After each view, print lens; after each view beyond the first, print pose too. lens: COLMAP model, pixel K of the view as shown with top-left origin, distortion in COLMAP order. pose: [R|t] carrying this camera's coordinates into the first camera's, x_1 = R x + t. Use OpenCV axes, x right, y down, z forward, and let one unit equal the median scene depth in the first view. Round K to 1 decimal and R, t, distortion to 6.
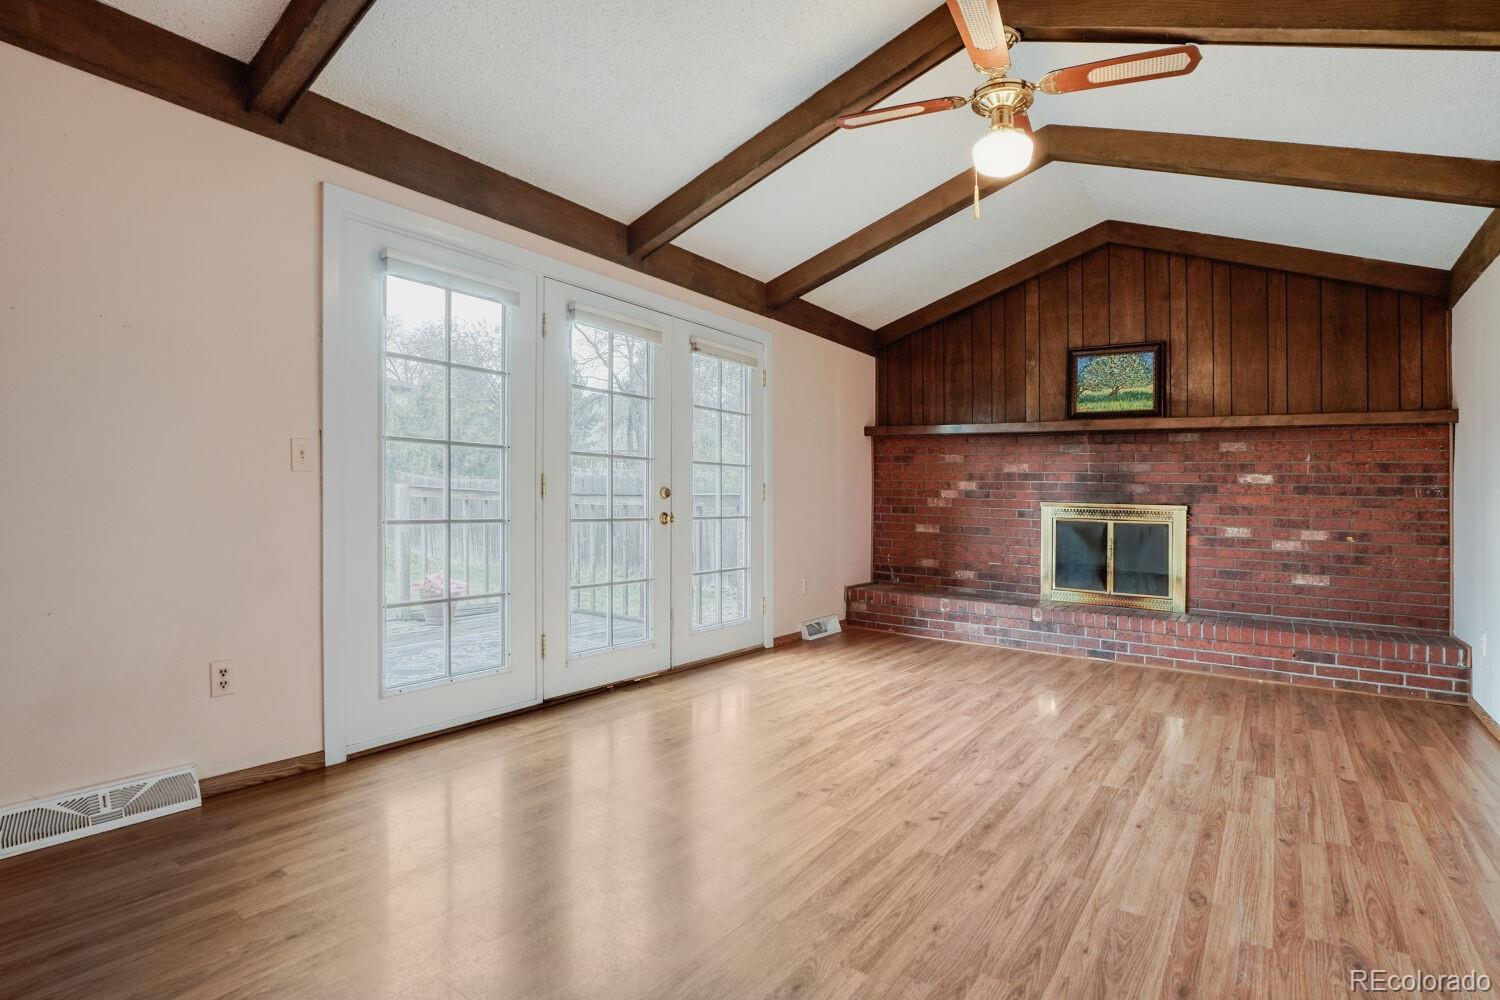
lens RADIAL K [[721.4, 0, 748.4], [0, 721.4, 499.2], [0, 0, 1]] dist [-0.015296, 0.003770]
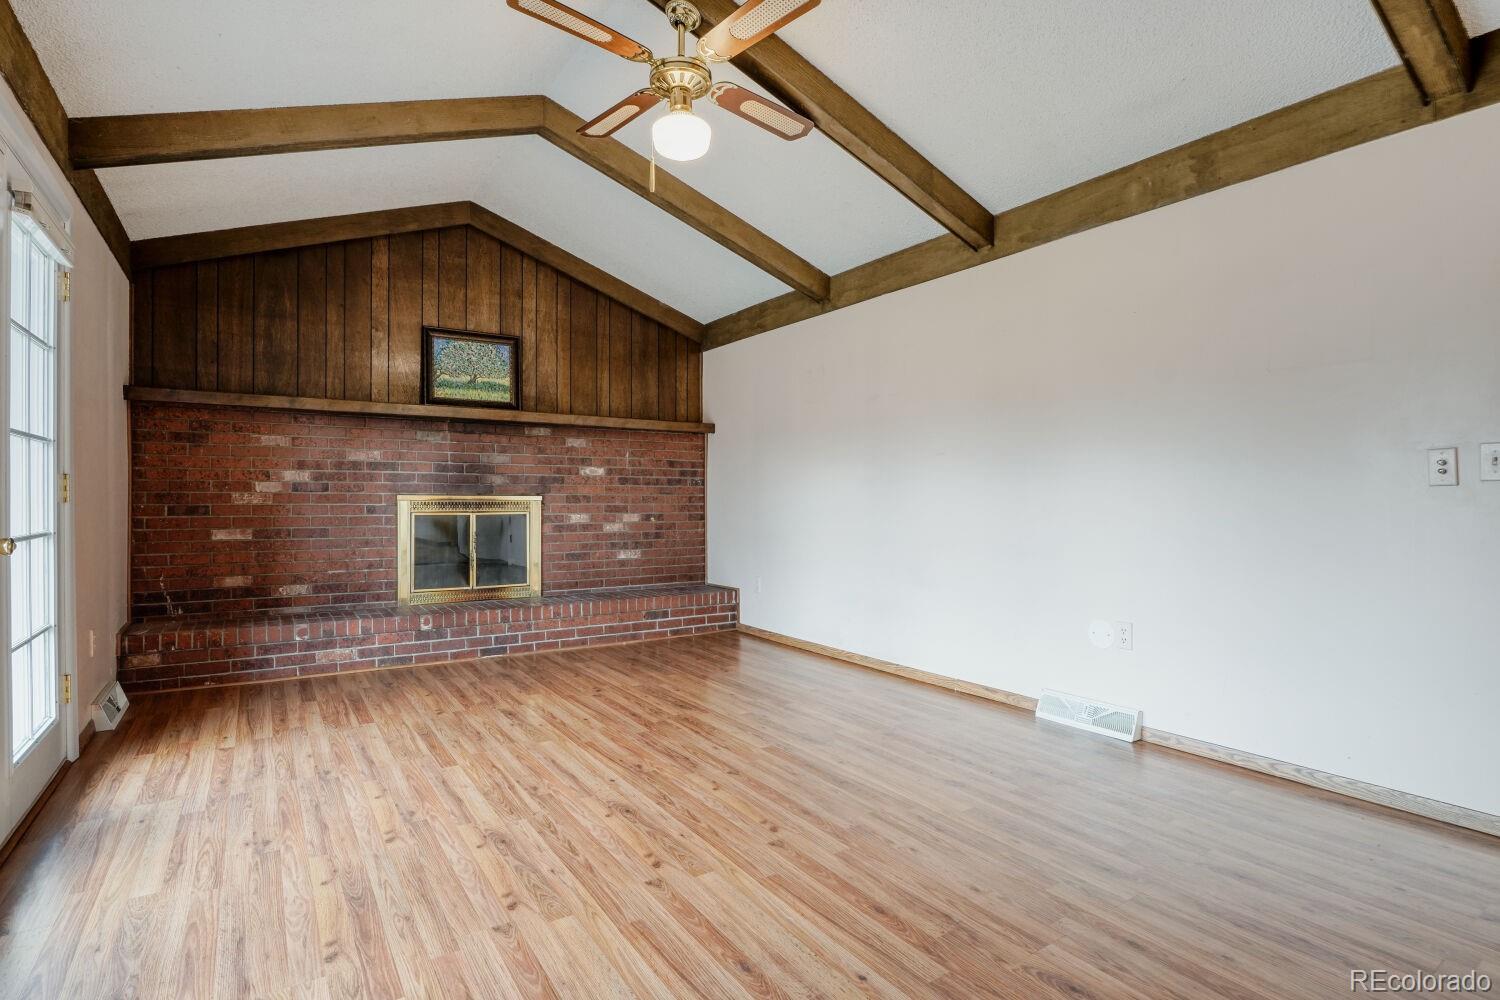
lens RADIAL K [[760.1, 0, 722.8], [0, 760.1, 491.1], [0, 0, 1]] dist [-0.039004, 0.005806]
pose [[0.397147, -0.015580, 0.917623, -0.372595], [0.012094, 0.999858, 0.011742, -0.009388], [-0.917675, 0.006435, 0.397279, 0.362677]]
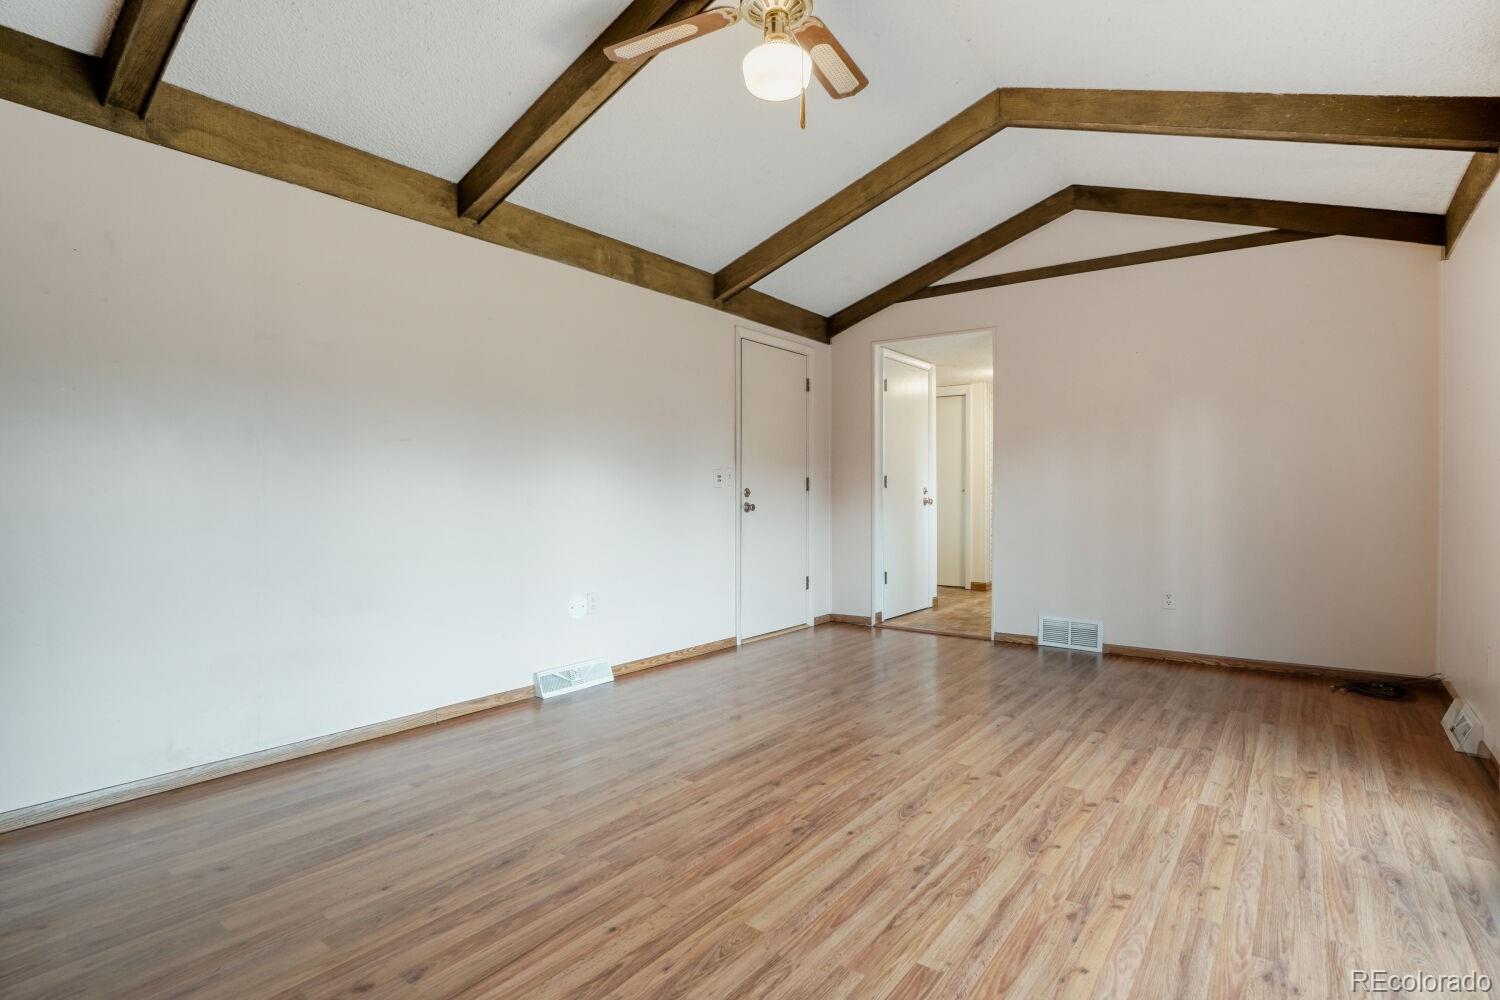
lens RADIAL K [[803.9, 0, 749.5], [0, 803.9, 498.3], [0, 0, 1]] dist [-0.045511, 0.008012]
pose [[-0.999697, -0.024231, 0.004333, 0.261204], [-0.024192, 0.999667, 0.008977, 0.001895], [-0.004549, 0.008869, -0.999950, 1.286391]]
